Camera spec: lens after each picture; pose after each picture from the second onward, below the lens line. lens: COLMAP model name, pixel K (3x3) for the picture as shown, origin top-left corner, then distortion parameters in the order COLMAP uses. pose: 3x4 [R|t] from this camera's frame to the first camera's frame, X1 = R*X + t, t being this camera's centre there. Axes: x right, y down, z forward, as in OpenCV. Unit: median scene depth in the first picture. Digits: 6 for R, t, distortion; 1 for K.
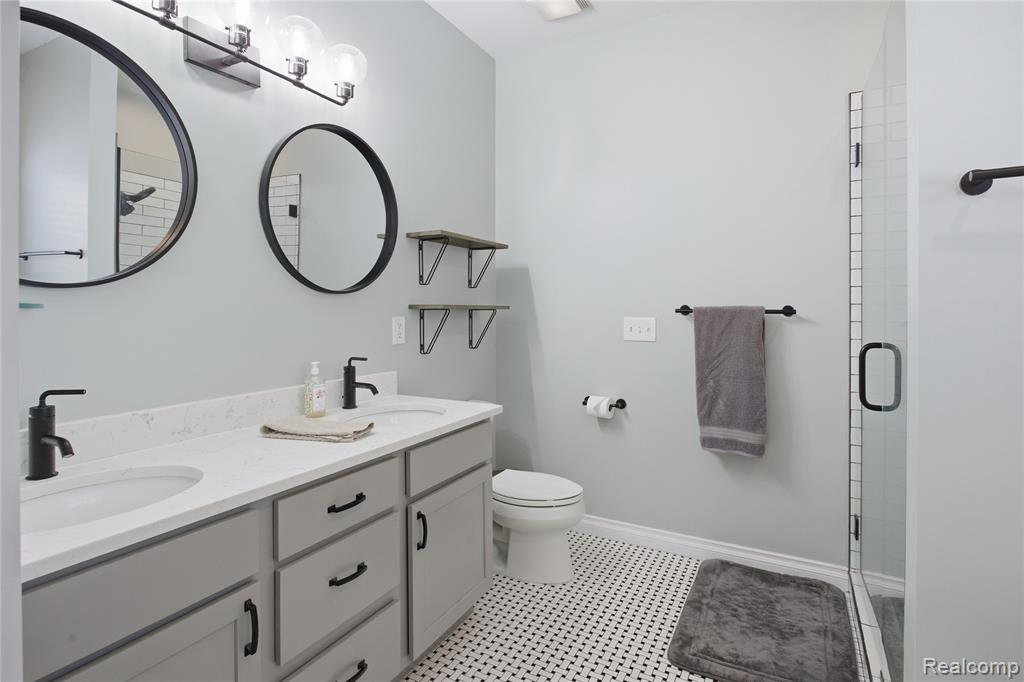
lens RADIAL K [[516.5, 0, 513.8], [0, 516.5, 308.8], [0, 0, 1]] dist [-0.003103, 0.000708]
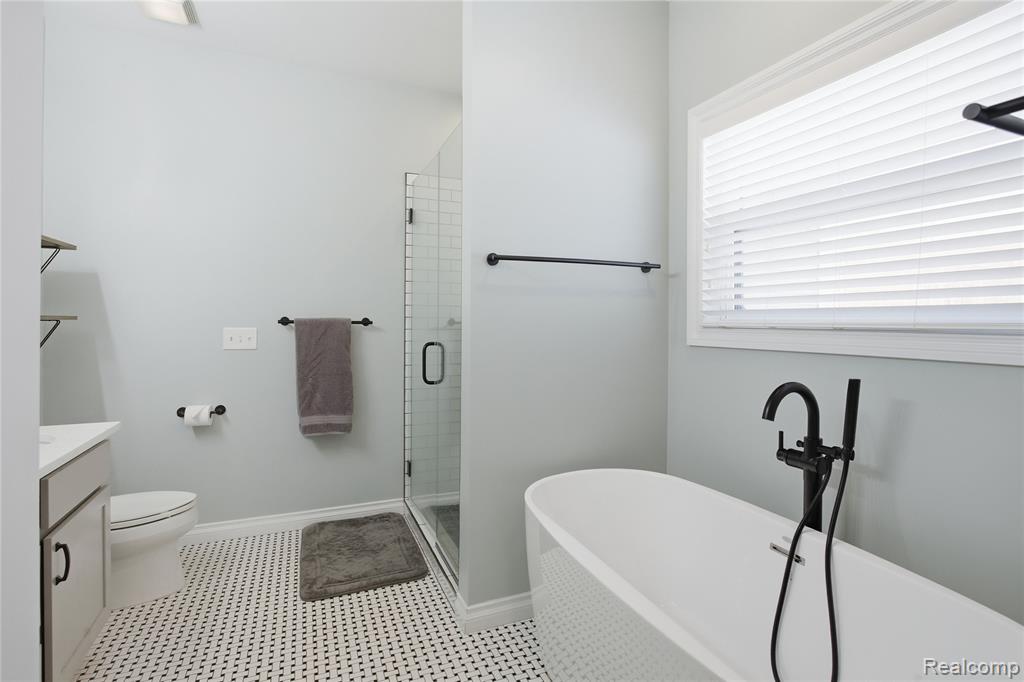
lens RADIAL K [[516.5, 0, 513.8], [0, 516.5, 308.8], [0, 0, 1]] dist [-0.003103, 0.000708]
pose [[0.624007, 0.018603, 0.781197, -0.302146], [-0.005832, 0.999800, -0.019150, -0.006714], [-0.781397, 0.007393, 0.623990, -0.156026]]
